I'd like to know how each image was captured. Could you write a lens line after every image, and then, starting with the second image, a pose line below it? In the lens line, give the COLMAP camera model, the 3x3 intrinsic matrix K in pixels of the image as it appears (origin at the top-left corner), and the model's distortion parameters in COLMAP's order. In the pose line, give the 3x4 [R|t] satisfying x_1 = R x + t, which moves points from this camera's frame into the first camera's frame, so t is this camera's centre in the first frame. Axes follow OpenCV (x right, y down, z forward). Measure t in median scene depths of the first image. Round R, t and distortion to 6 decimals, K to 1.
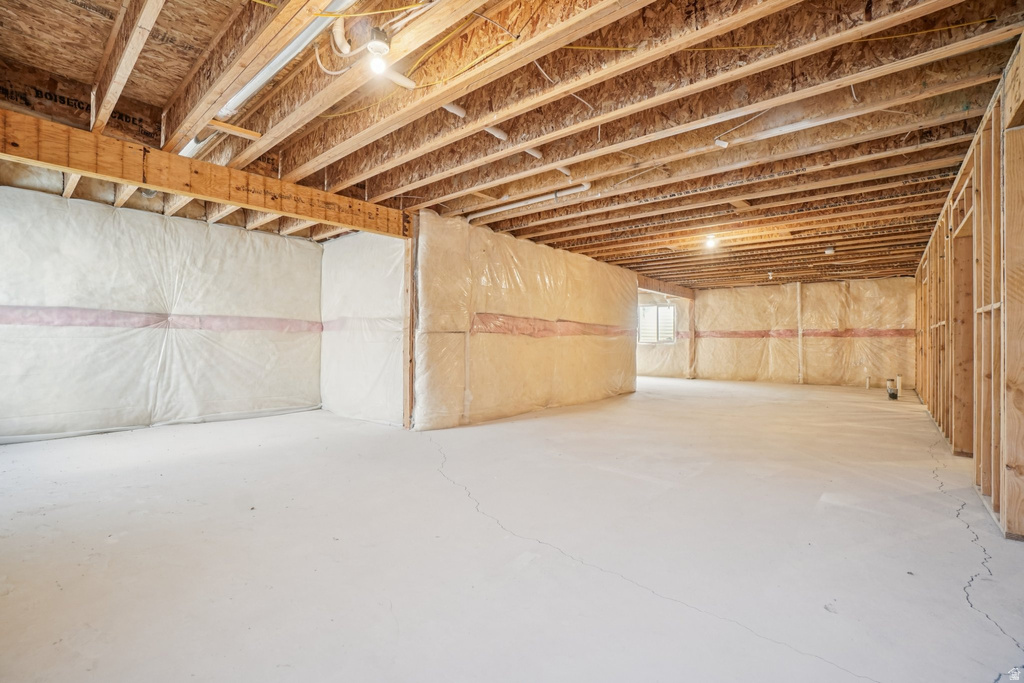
lens RADIAL K [[455.1, 0, 513.8], [0, 455.1, 339.9], [0, 0, 1]] dist [-0.053624, 0.018086]
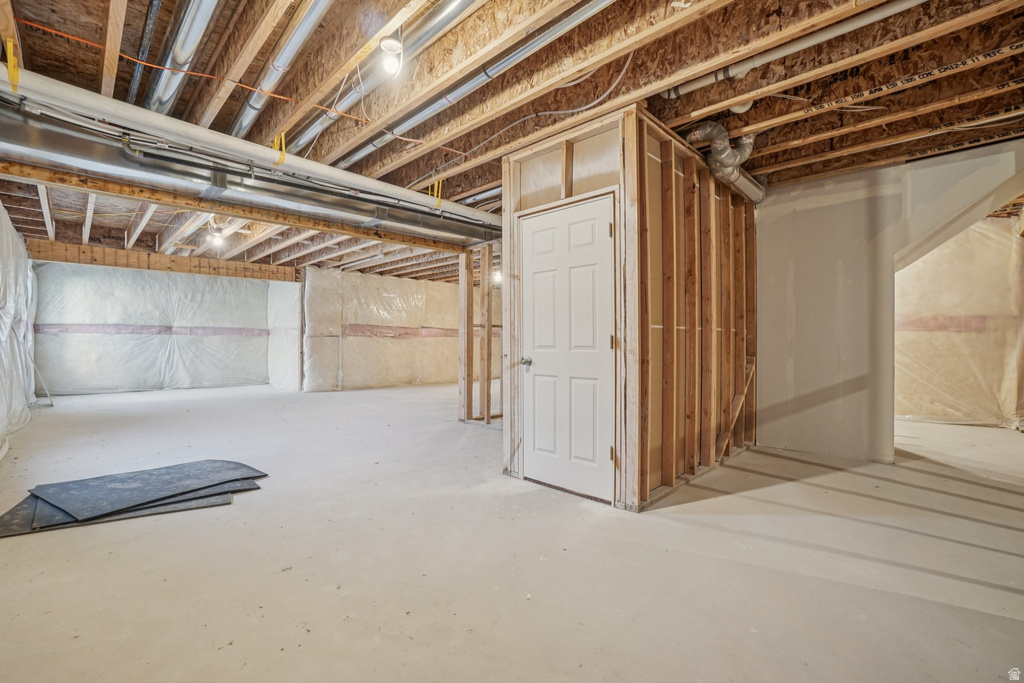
lens RADIAL K [[455.1, 0, 513.8], [0, 455.1, 344.0], [0, 0, 1]] dist [-0.053624, 0.018086]
pose [[0.997383, -0.002293, -0.072262, 0.714254], [0.002924, 0.999958, 0.008633, 0.000109], [0.072239, -0.008821, 0.997348, -0.671908]]
